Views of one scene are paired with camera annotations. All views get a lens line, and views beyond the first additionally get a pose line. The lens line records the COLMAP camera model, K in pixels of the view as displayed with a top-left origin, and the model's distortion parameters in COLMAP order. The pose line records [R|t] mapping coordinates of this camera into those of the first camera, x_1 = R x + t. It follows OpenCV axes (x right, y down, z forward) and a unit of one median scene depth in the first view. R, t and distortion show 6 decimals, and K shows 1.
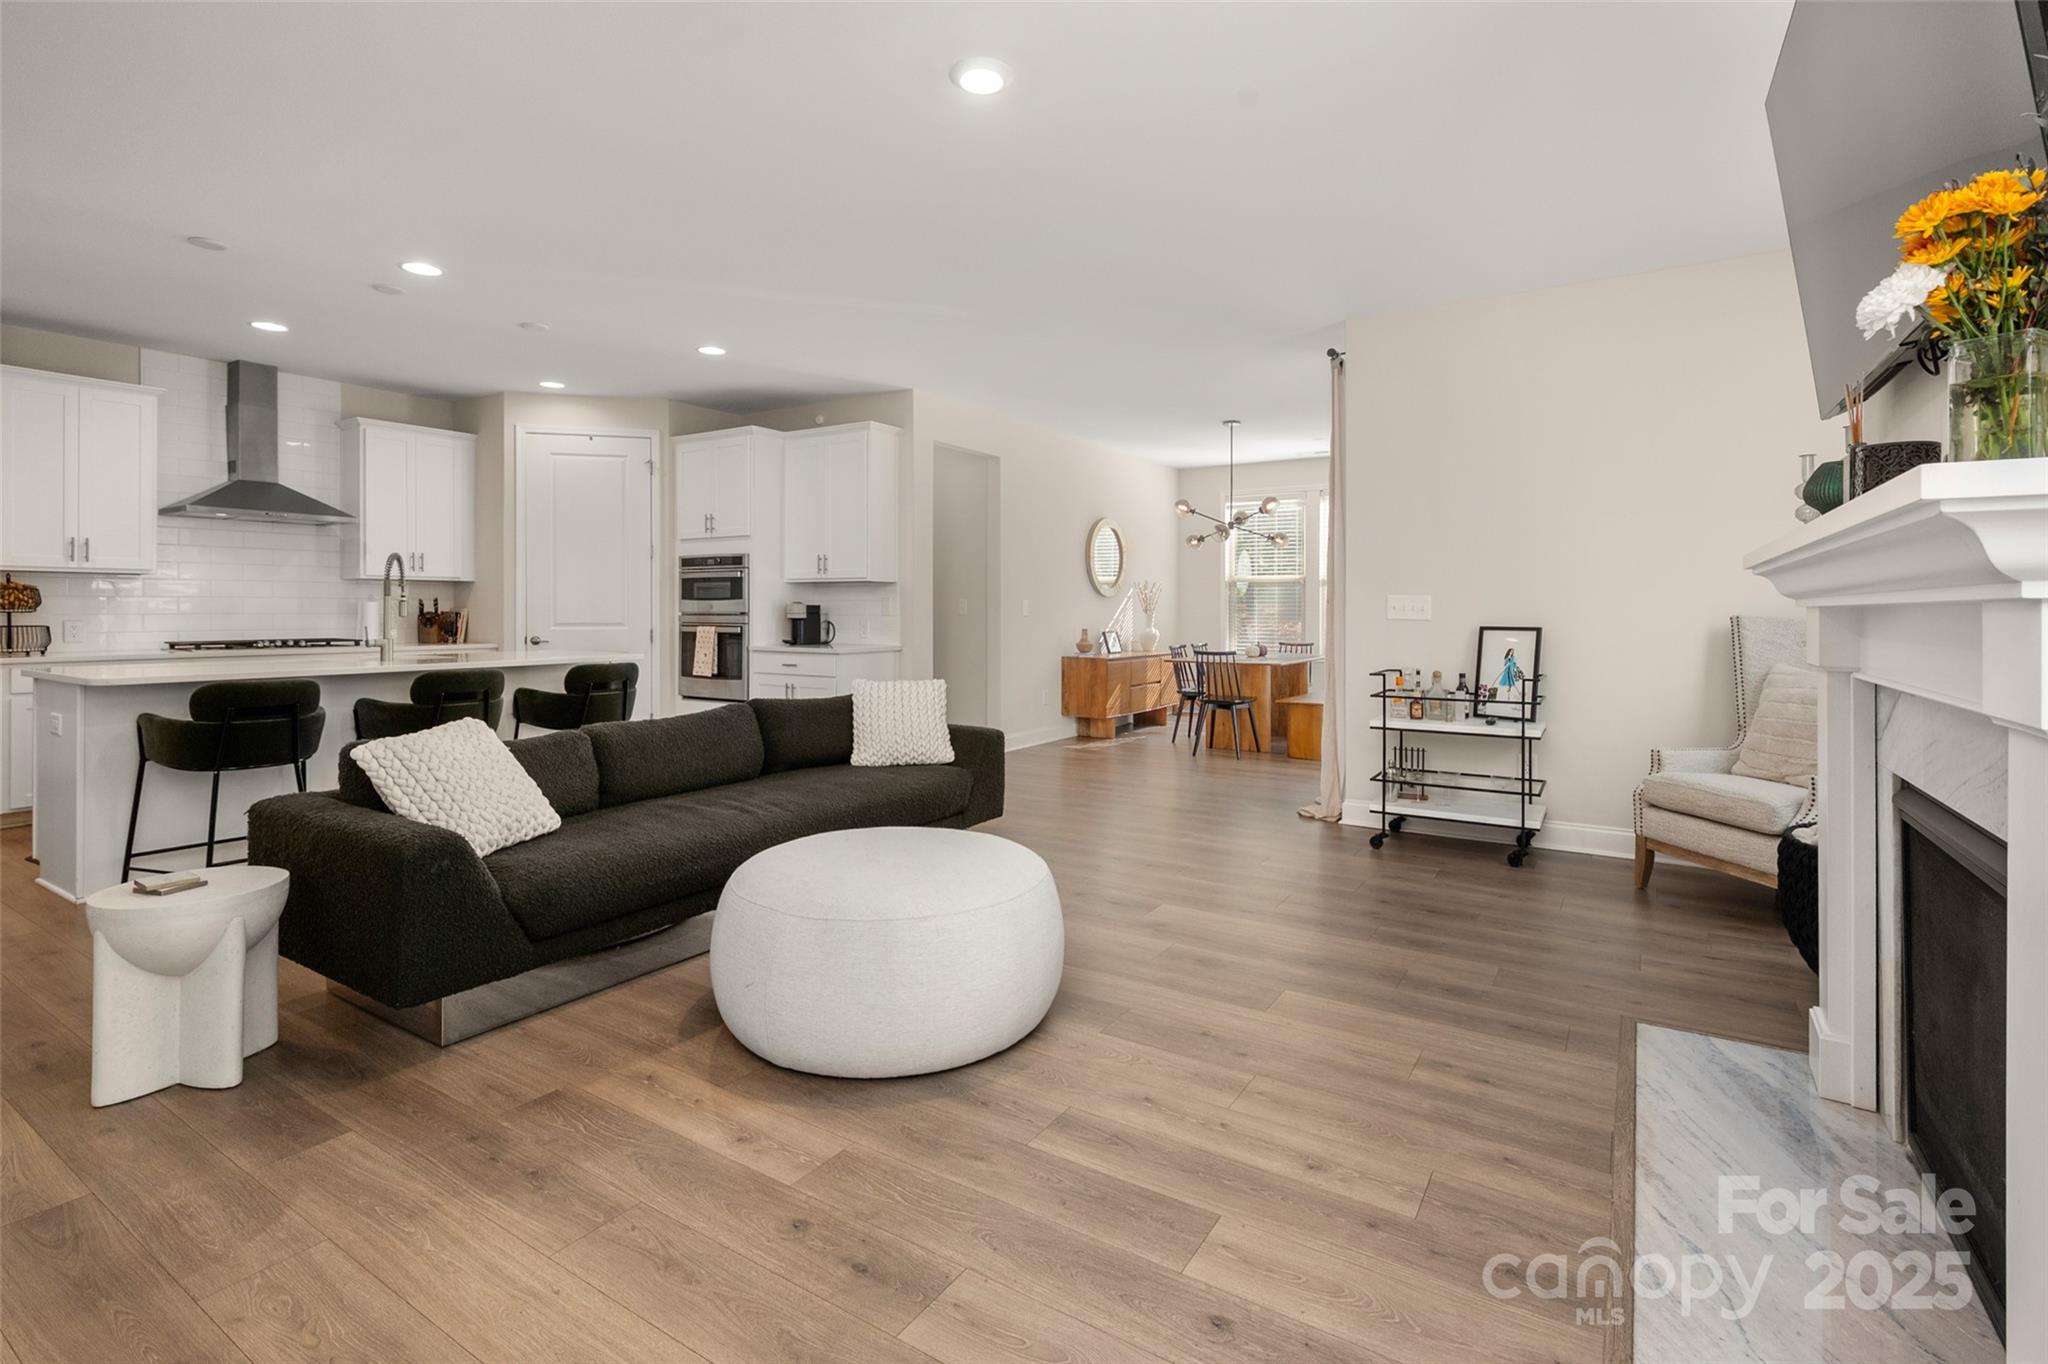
lens RADIAL K [[936.5, 0, 1025.7], [0, 936.5, 618.3], [0, 0, 1]] dist [-0.001852, -0.000583]
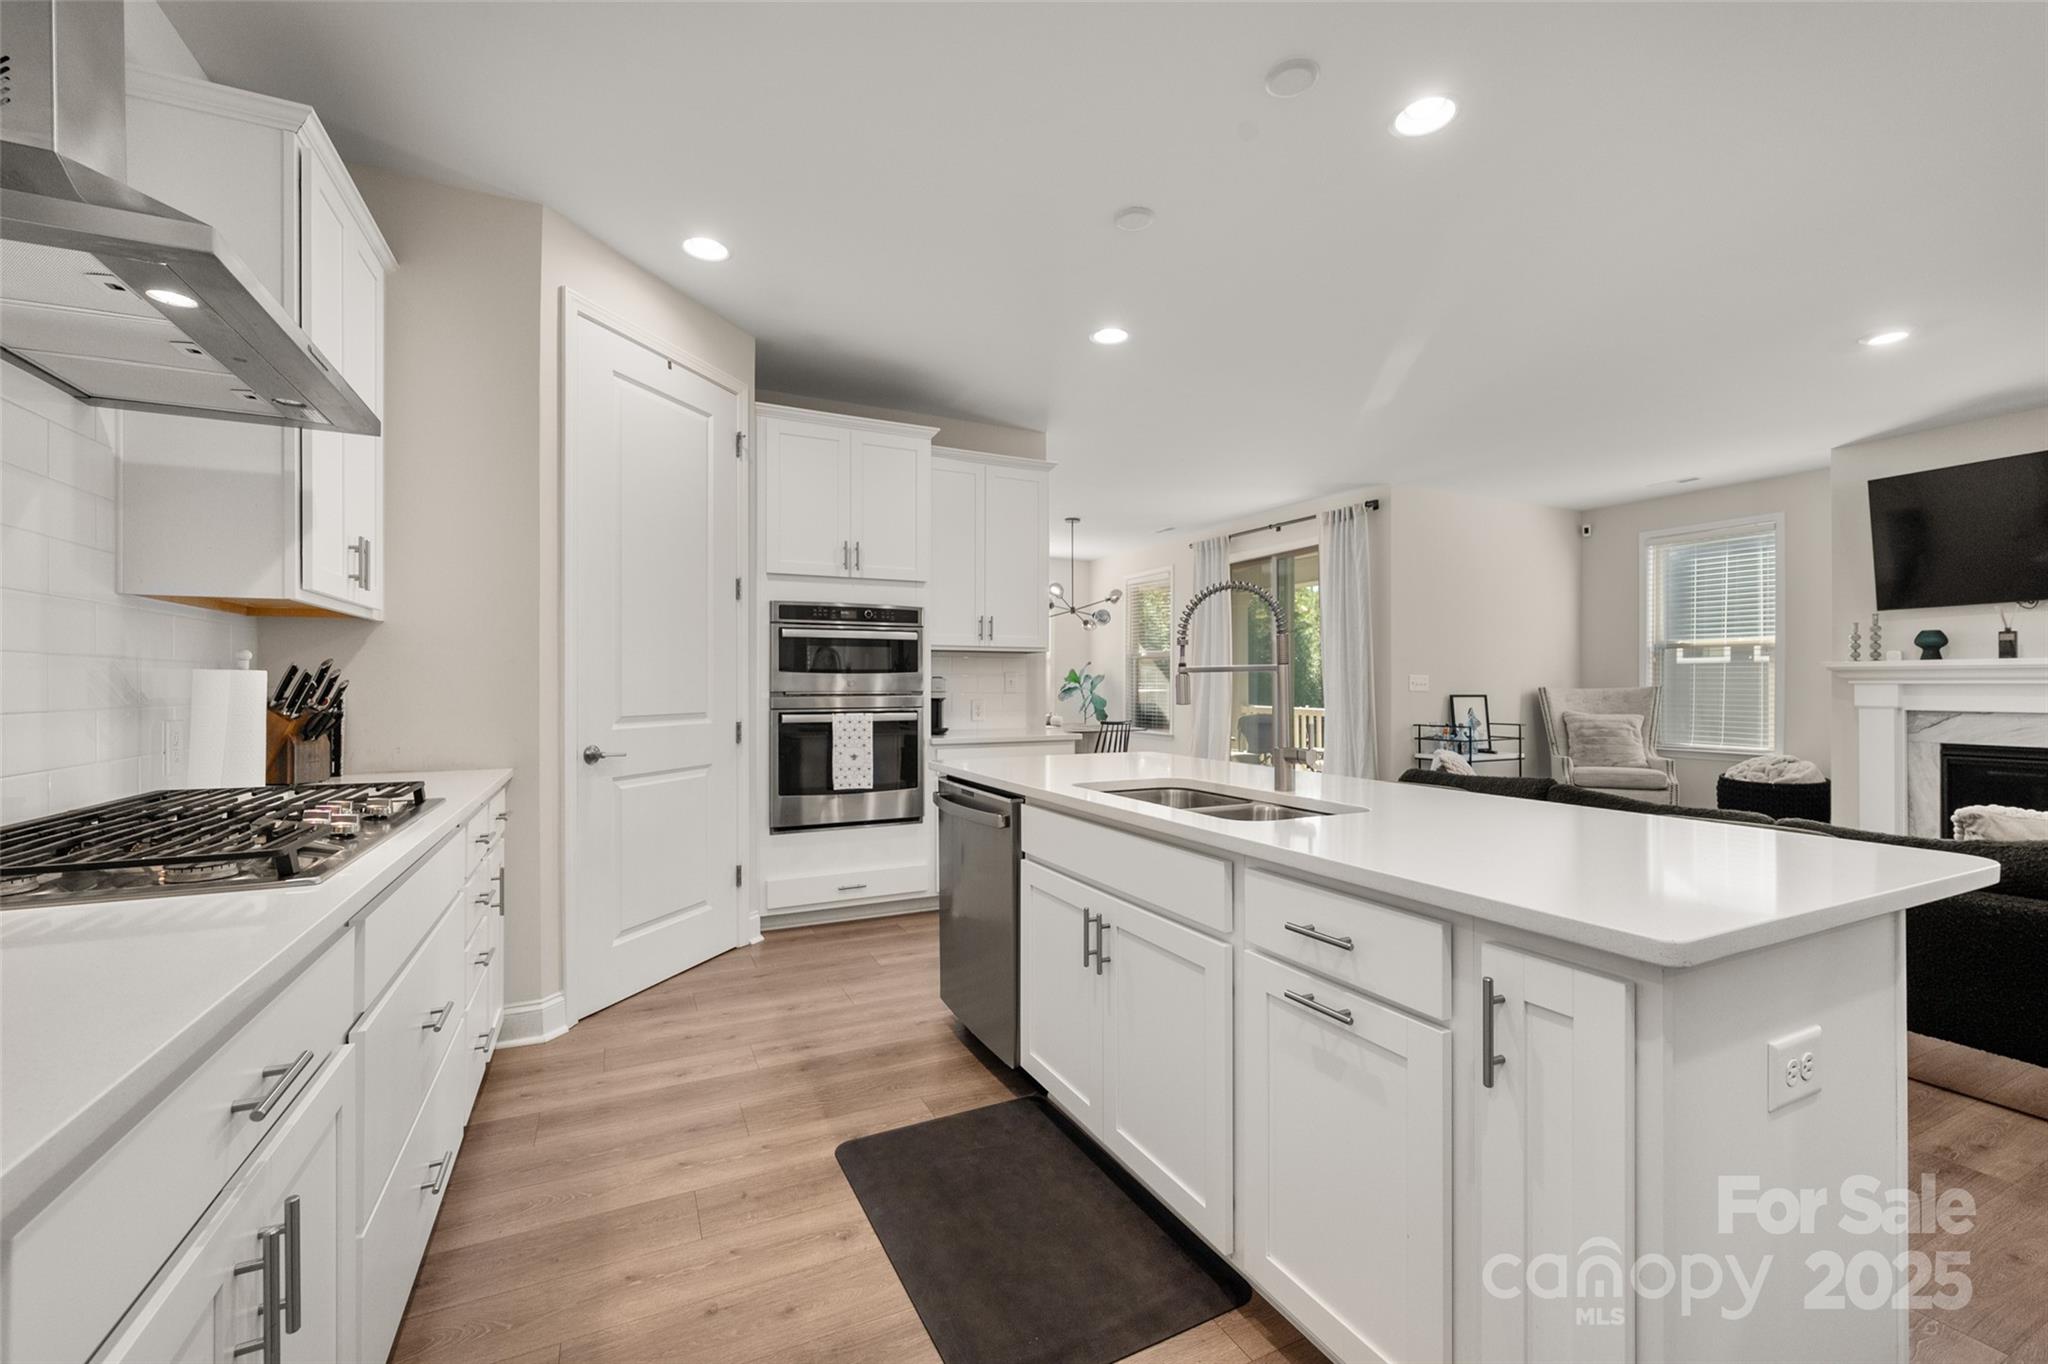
lens RADIAL K [[833.7, 0, 1024.0], [0, 833.7, 682.0], [0, 0, 1]] dist [-0.000062, -0.000030]
pose [[0.526601, -0.000634, 0.850112, -0.804650], [0.009866, 0.999937, -0.005365, -0.009297], [-0.850055, 0.011212, 0.526574, 0.619112]]
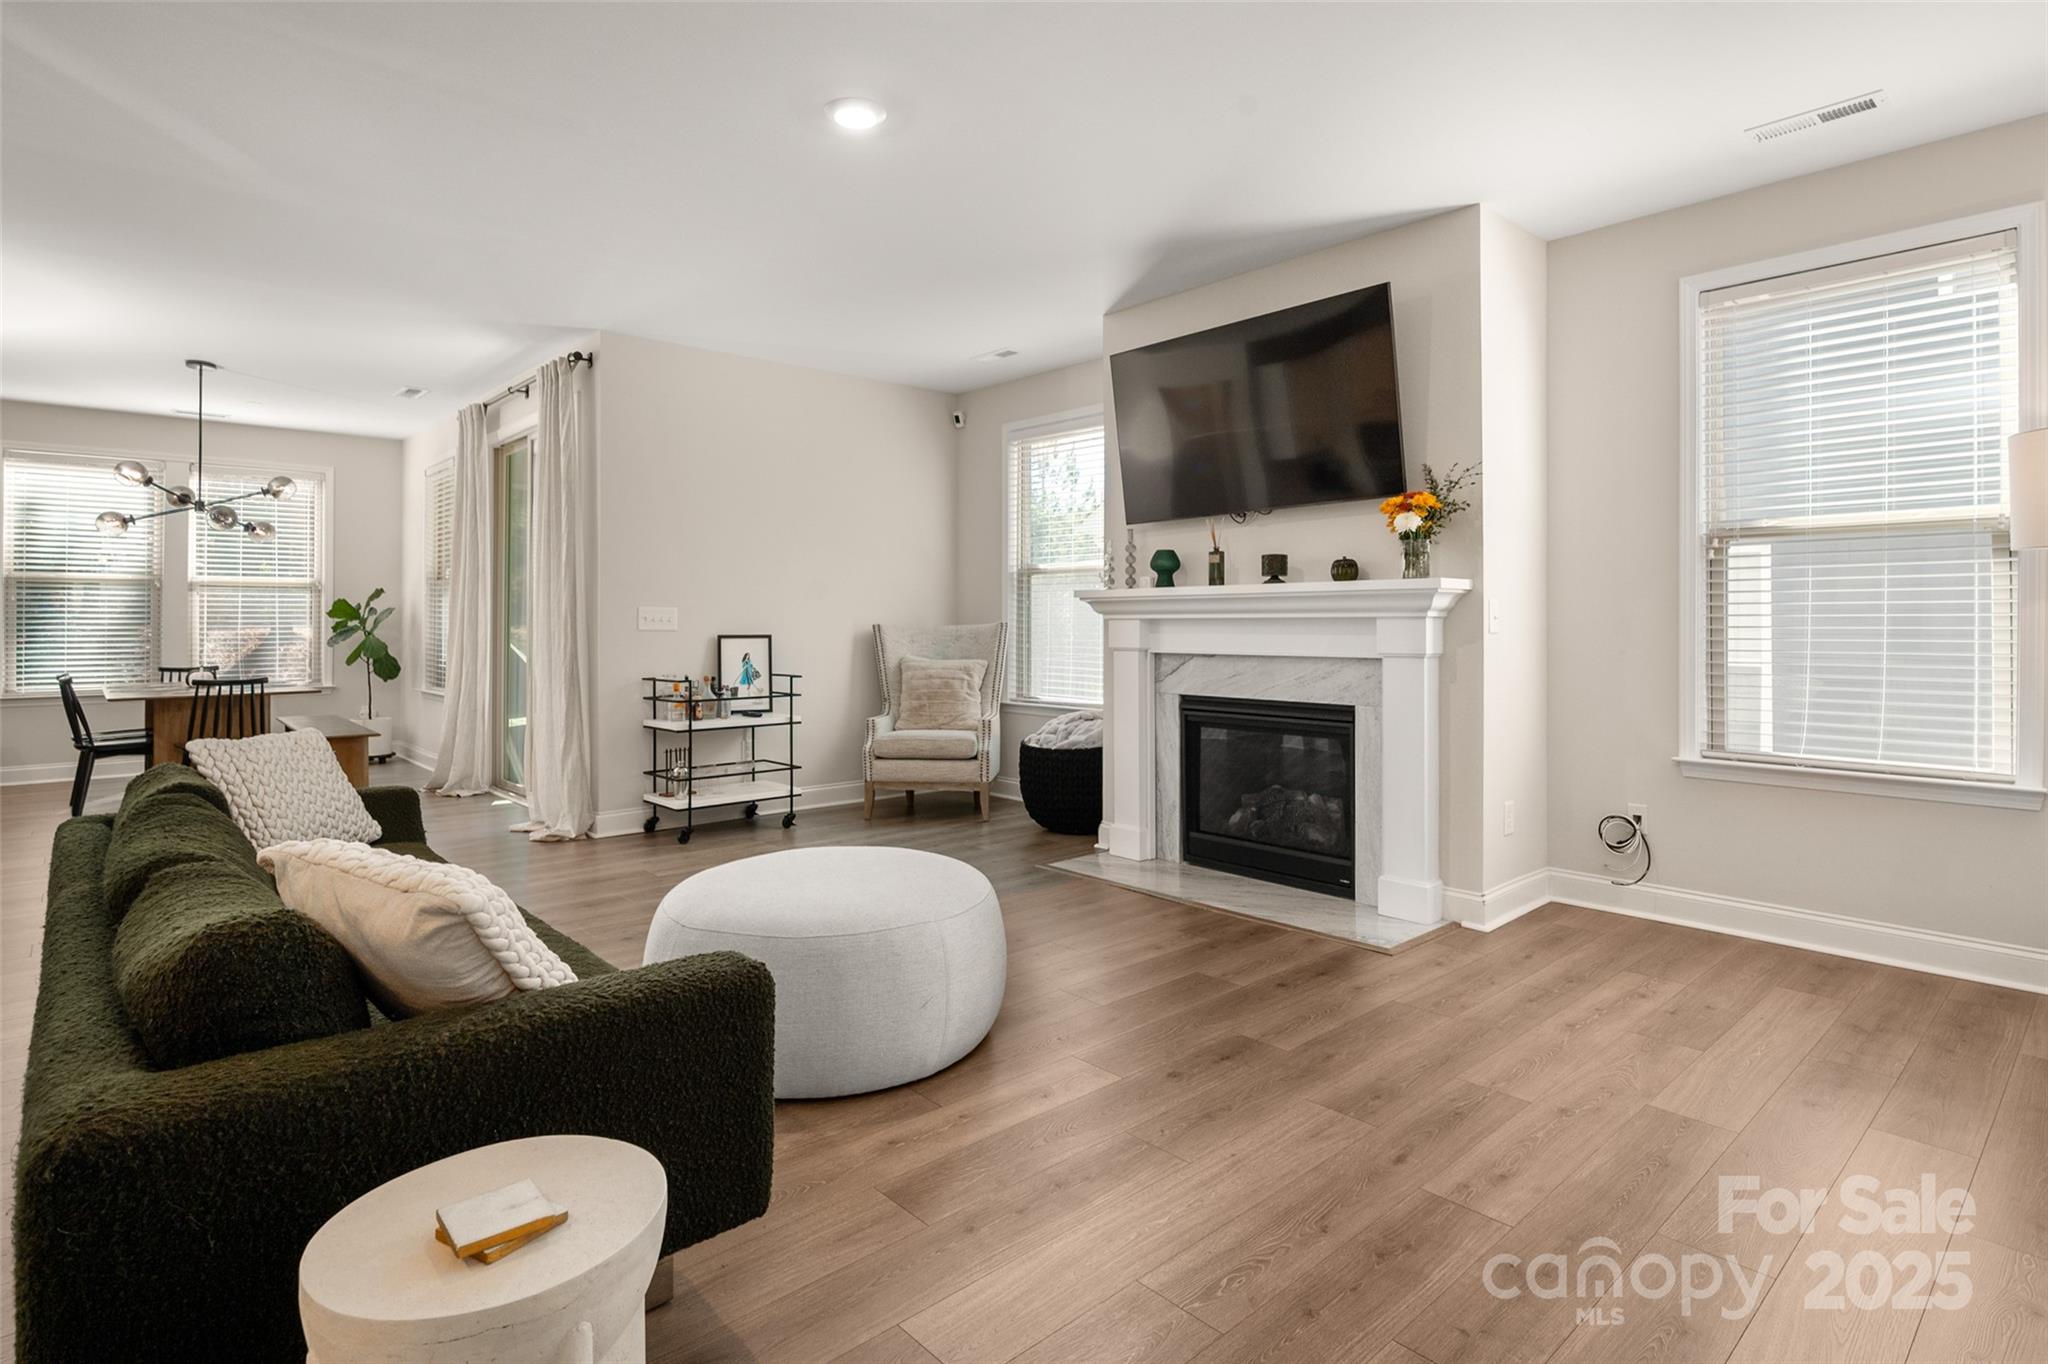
lens RADIAL K [[1034.7, 0, 1025.6], [0, 1034.7, 610.7], [0, 0, 1]] dist [0.000791, 0.000056]
pose [[0.276001, 0.004951, 0.961145, -0.453019], [0.012806, 0.999879, -0.008828, -0.003805], [-0.961072, 0.014745, 0.275904, 0.202651]]
